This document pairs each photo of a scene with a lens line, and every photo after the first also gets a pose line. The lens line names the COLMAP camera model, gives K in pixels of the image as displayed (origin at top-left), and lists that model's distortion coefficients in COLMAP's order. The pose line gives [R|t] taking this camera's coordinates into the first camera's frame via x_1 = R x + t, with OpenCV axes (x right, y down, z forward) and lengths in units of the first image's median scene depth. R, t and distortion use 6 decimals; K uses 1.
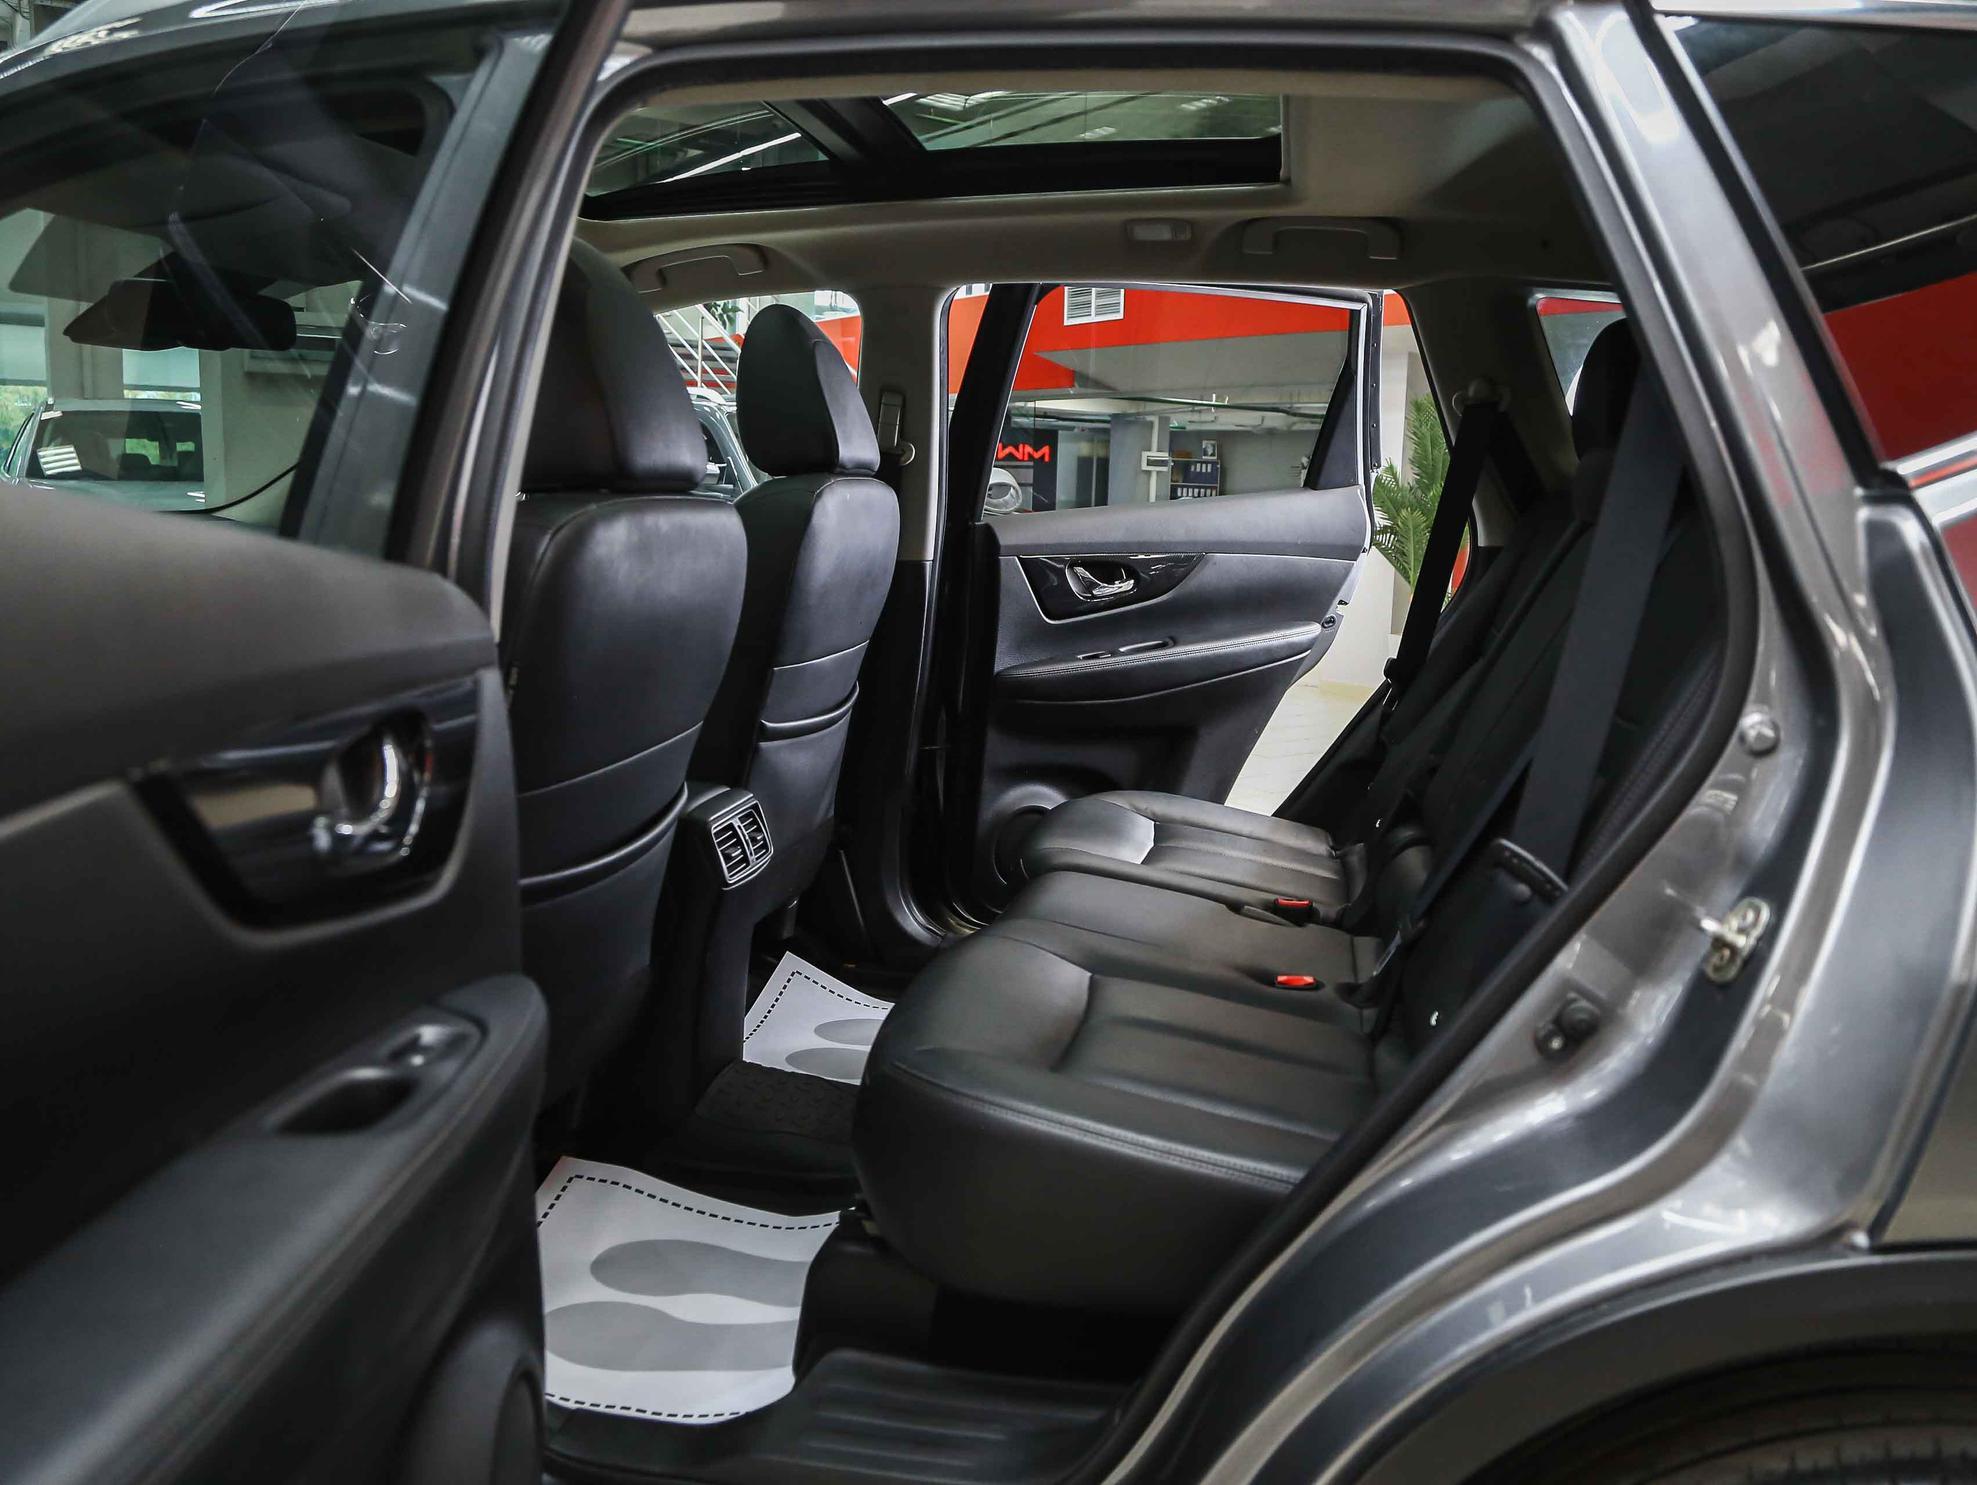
lens RADIAL K [[1514.9, 0, 993.3], [0, 1514.9, 737.7], [0, 0, 1]] dist [-0.144535, 0.101387]
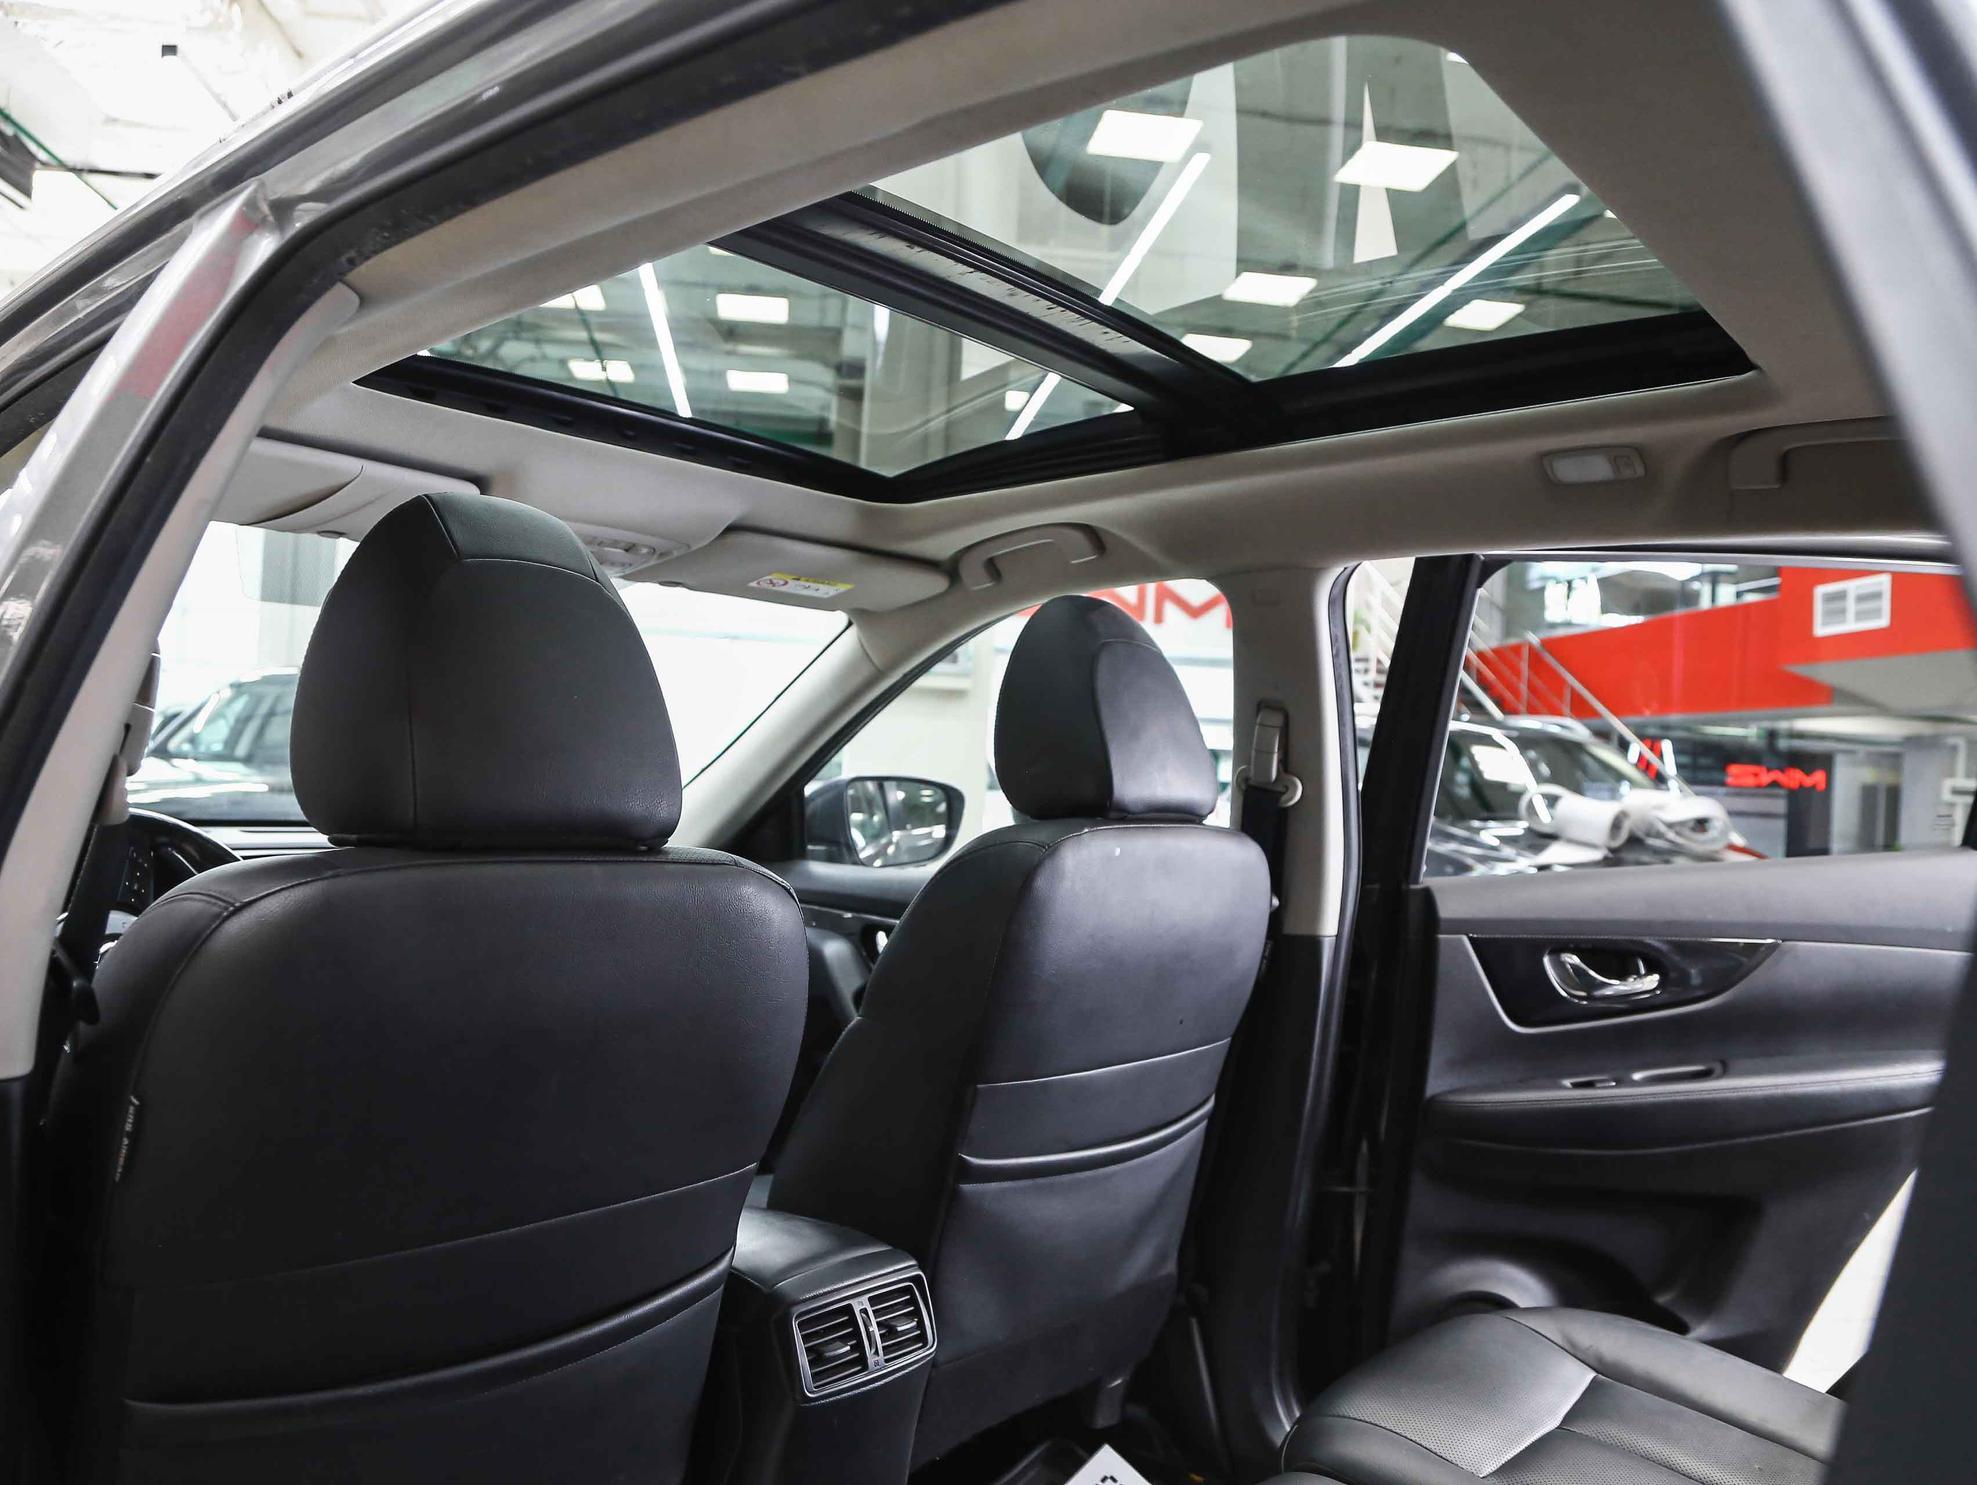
lens RADIAL K [[1514.9, 0, 993.3], [0, 1514.9, 737.7], [0, 0, 1]] dist [-0.144535, 0.101387]
pose [[0.878384, 0.003948, -0.477939, 0.154943], [-0.103241, 0.977926, -0.181663, -0.059874], [0.466672, 0.208913, 0.859403, 0.268919]]
